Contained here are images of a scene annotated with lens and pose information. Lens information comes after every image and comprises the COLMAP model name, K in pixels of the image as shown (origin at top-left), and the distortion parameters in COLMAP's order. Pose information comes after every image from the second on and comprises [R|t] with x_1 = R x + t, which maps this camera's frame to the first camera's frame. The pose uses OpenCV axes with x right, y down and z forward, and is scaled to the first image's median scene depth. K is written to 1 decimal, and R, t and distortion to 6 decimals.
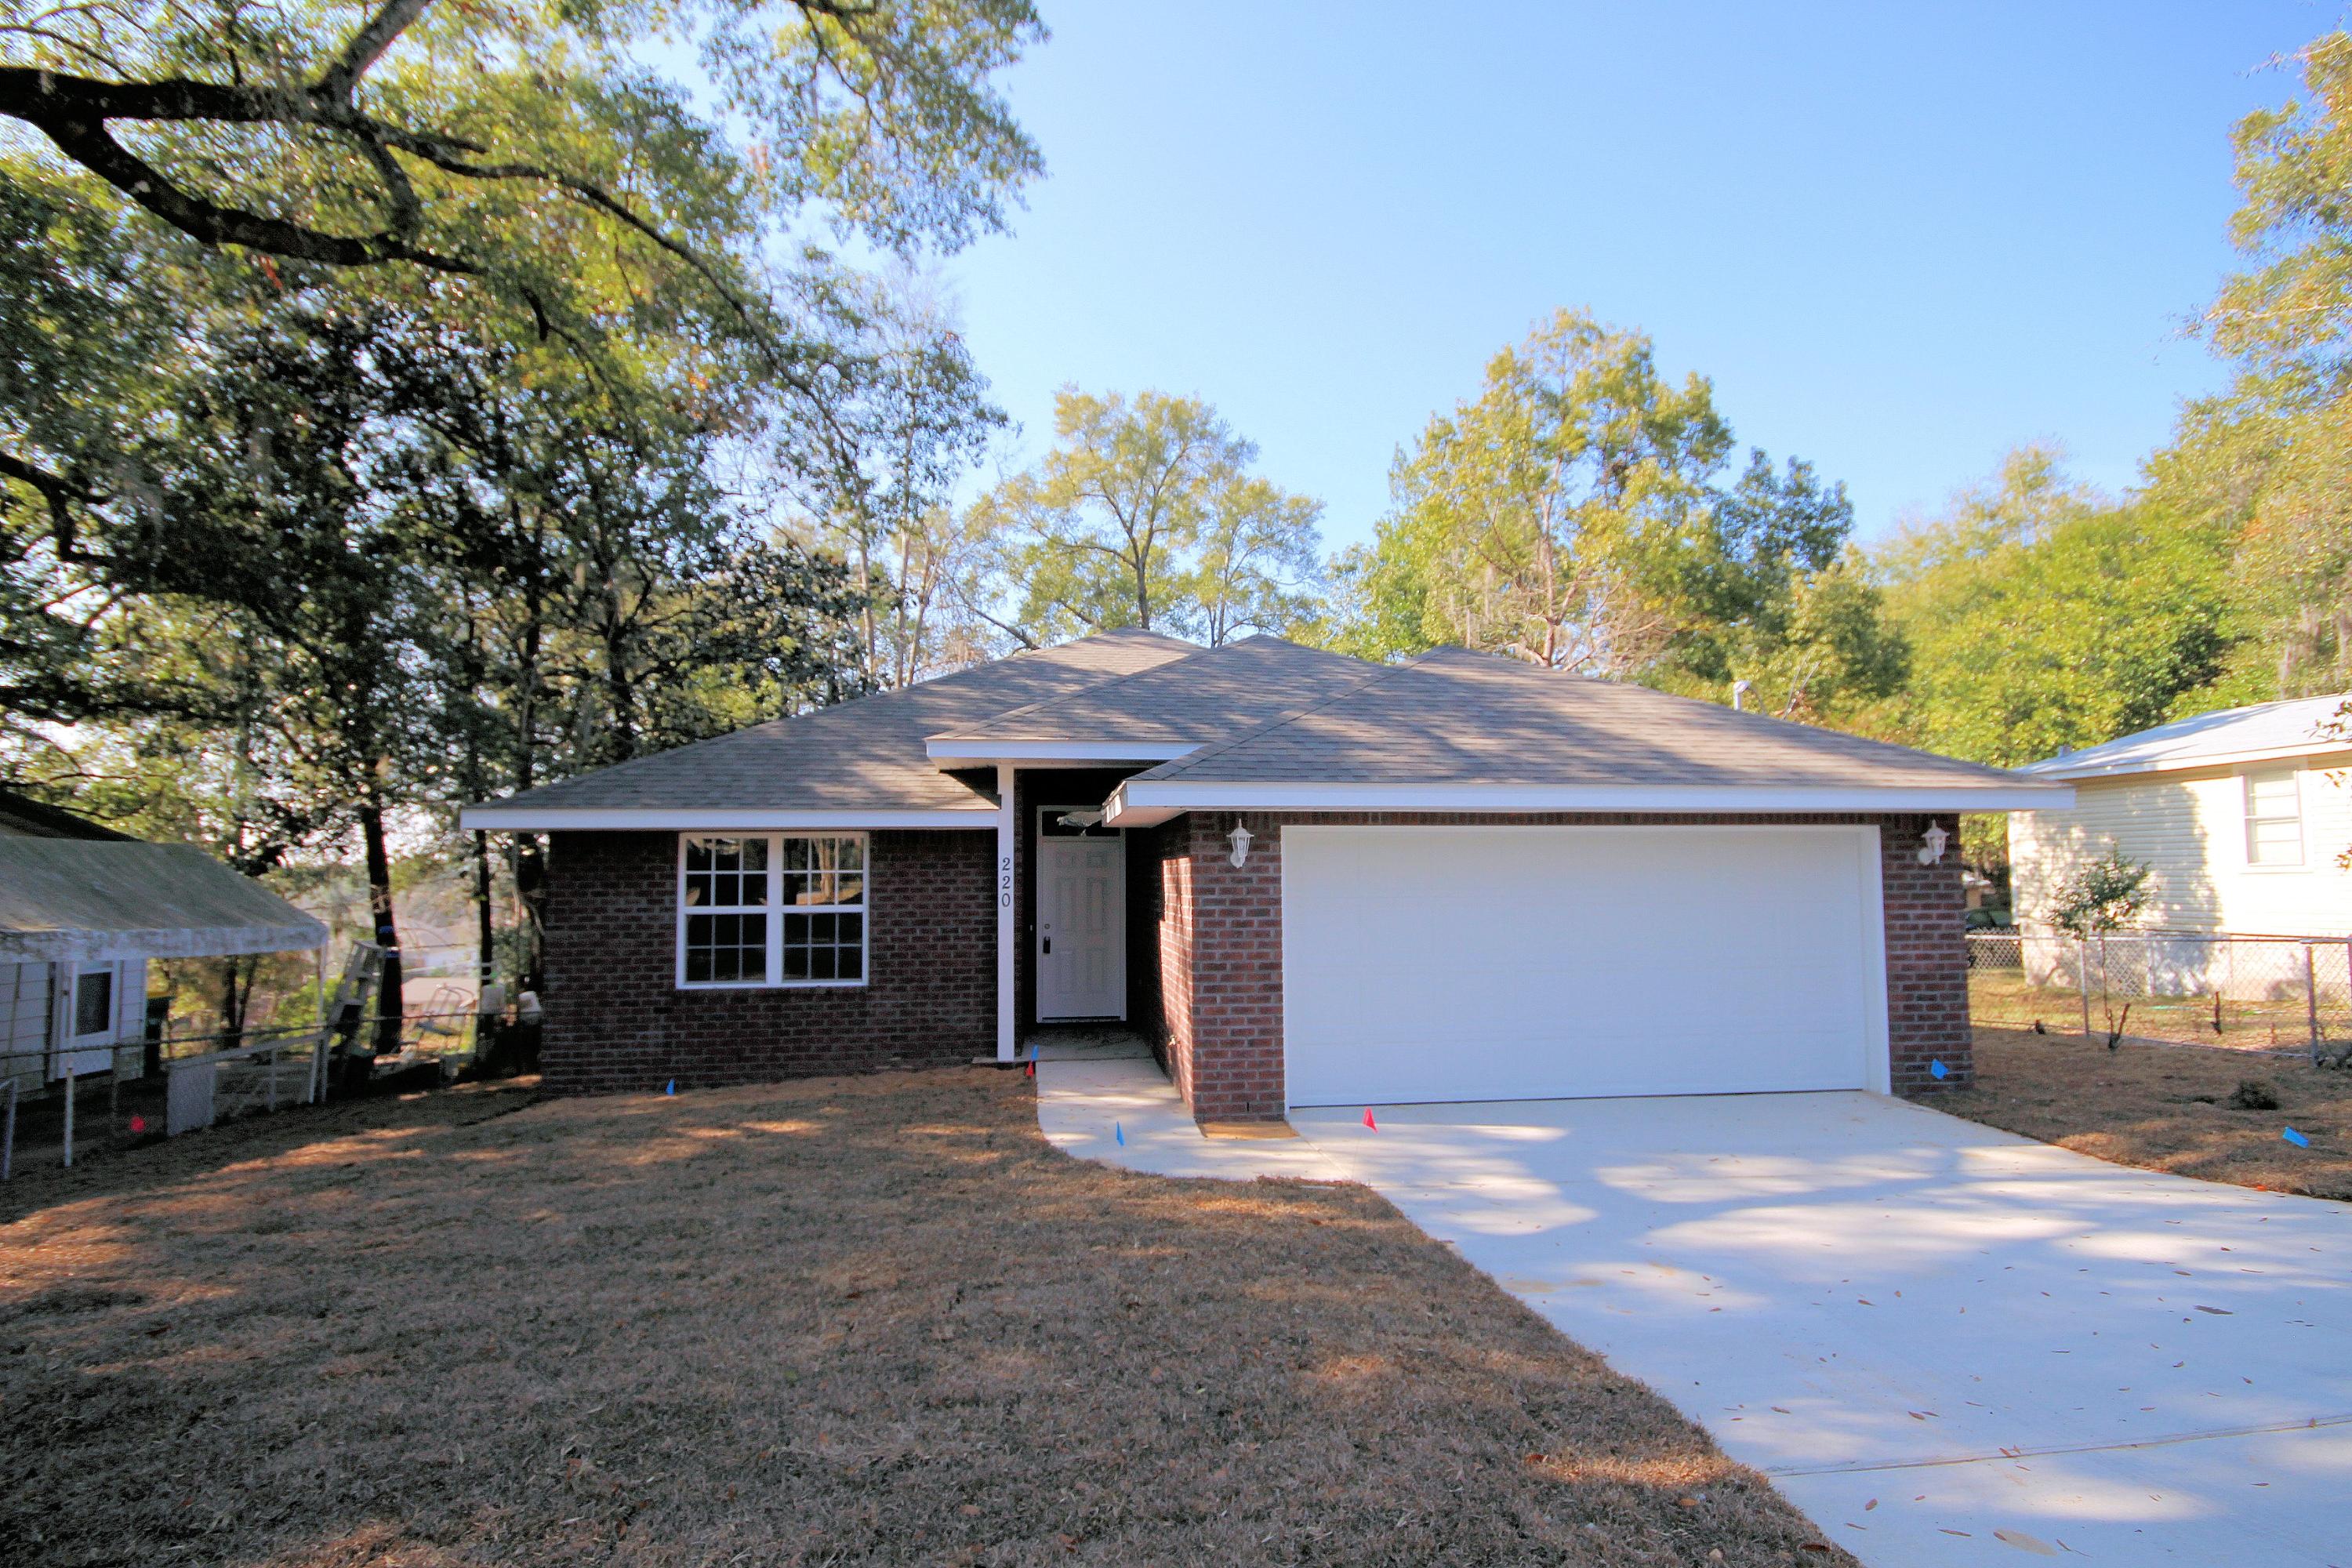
lens RADIAL K [[1155.9, 0, 1176.0], [0, 1155.9, 784.0], [0, 0, 1]] dist [-0.013665, -0.000979]
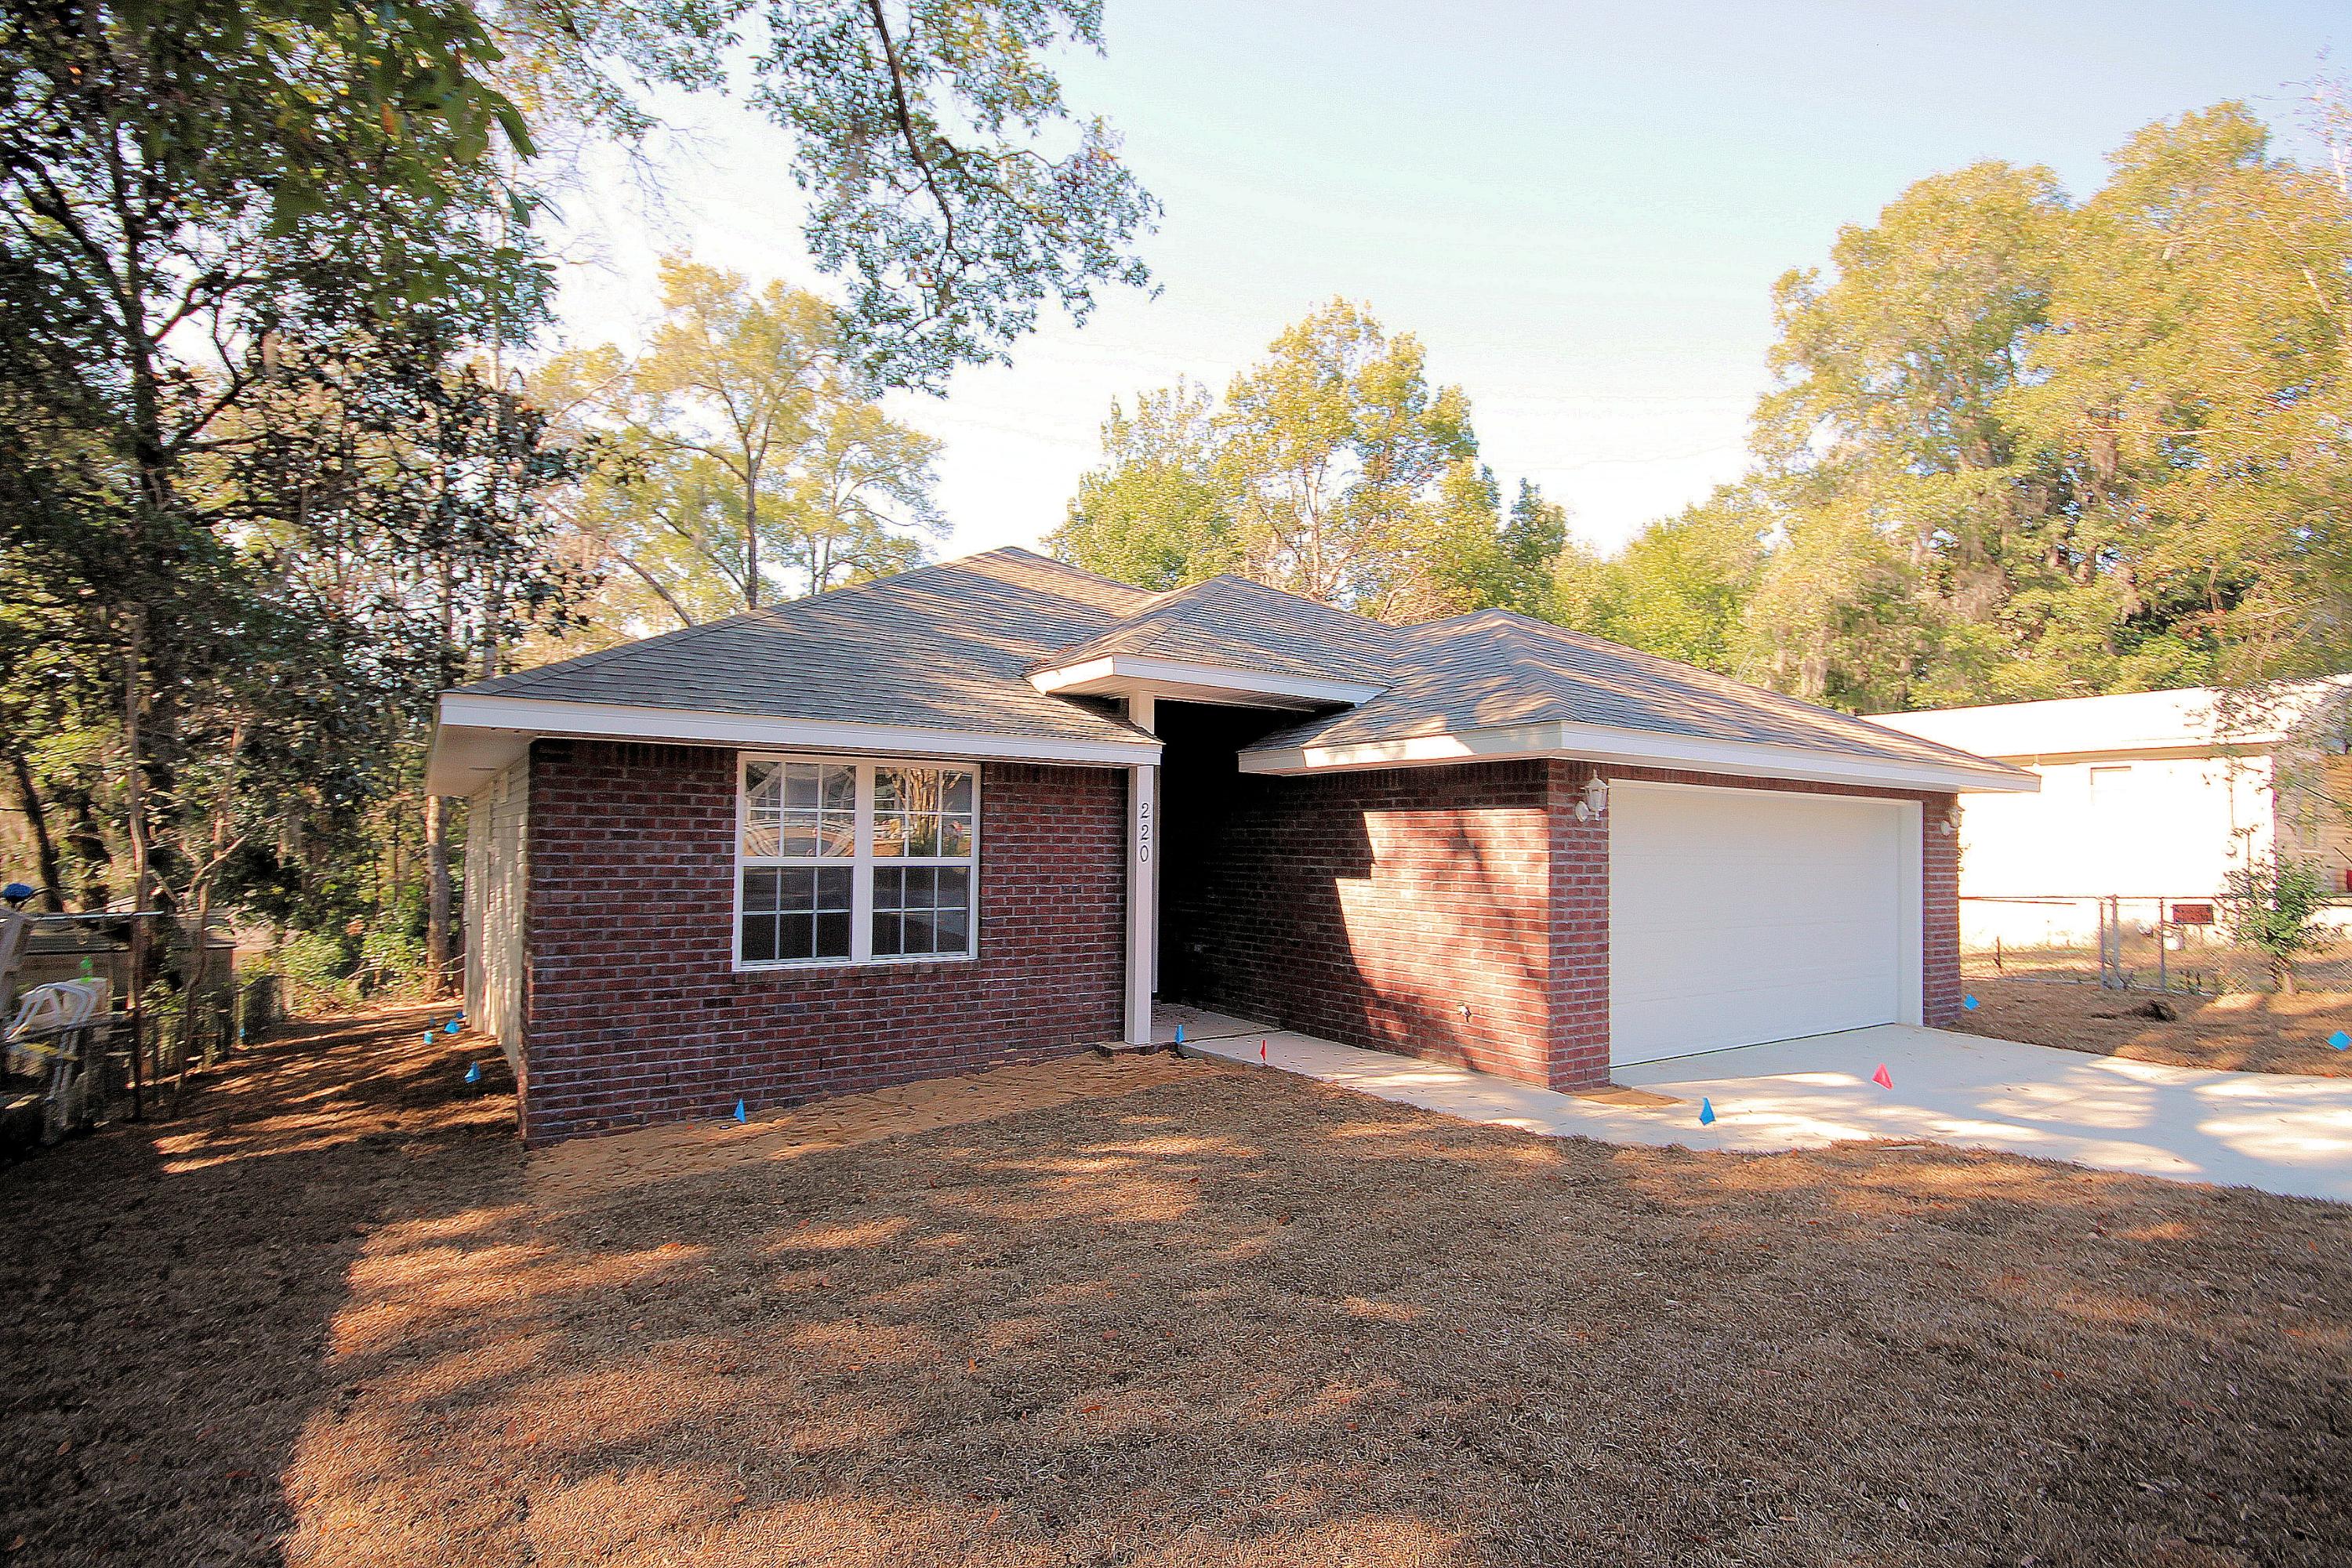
lens RADIAL K [[1155.9, 0, 1176.0], [0, 1155.9, 784.0], [0, 0, 1]] dist [-0.013665, -0.000979]
pose [[0.883467, 0.043888, 0.466433, -0.516647], [-0.057924, 0.998196, 0.015790, 0.035558], [-0.464898, -0.040967, 0.884416, 0.249790]]
